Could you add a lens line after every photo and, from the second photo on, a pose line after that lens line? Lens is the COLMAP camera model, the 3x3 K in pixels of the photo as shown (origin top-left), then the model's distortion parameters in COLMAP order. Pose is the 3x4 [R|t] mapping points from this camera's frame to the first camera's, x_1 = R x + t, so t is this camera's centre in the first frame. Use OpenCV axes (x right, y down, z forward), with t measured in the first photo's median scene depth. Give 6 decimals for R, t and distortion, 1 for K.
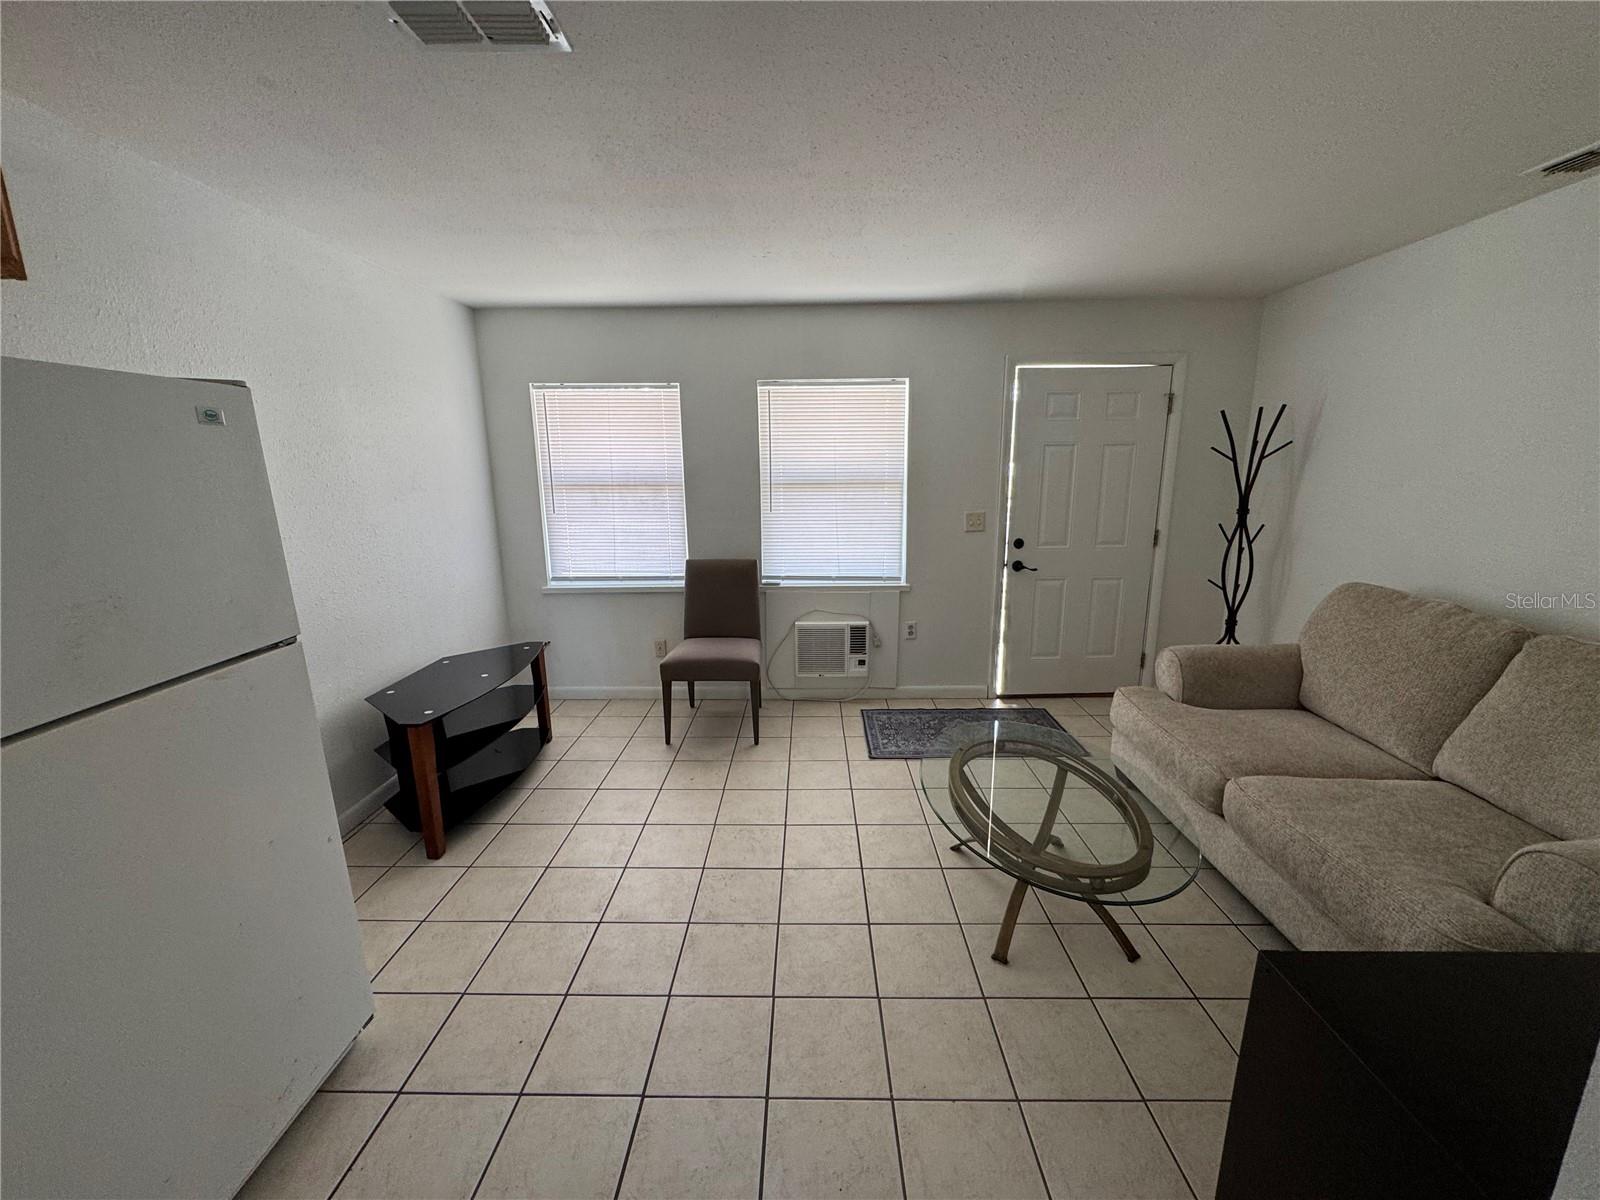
lens RADIAL K [[641.6, 0, 802.9], [0, 641.6, 602.5], [0, 0, 1]] dist [-0.002909, 0.000450]
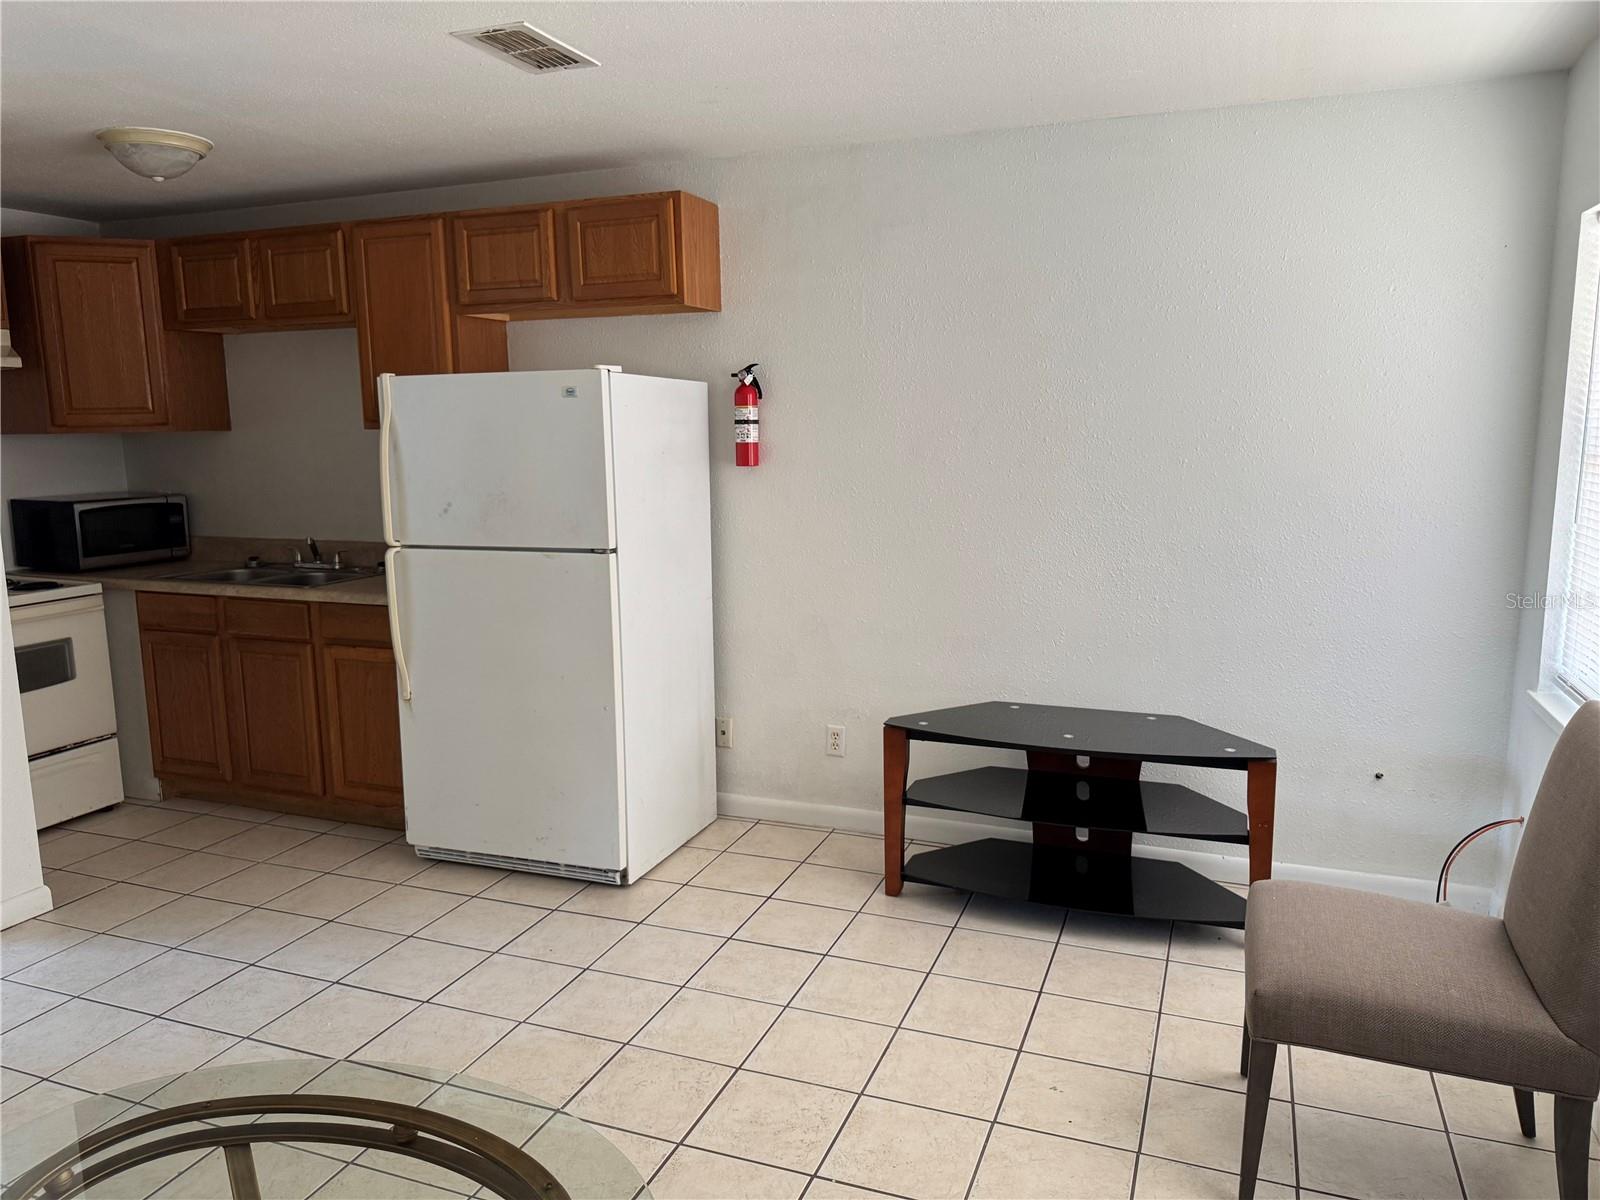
lens RADIAL K [[1122.2, 0, 808.8], [0, 1122.2, 594.1], [0, 0, 1]] dist [0.042854, -0.053402]
pose [[-0.337021, 0.155723, -0.928530, 0.784163], [-0.185957, 0.955789, 0.227789, -0.292066], [0.922950, 0.249436, -0.293163, 1.298441]]
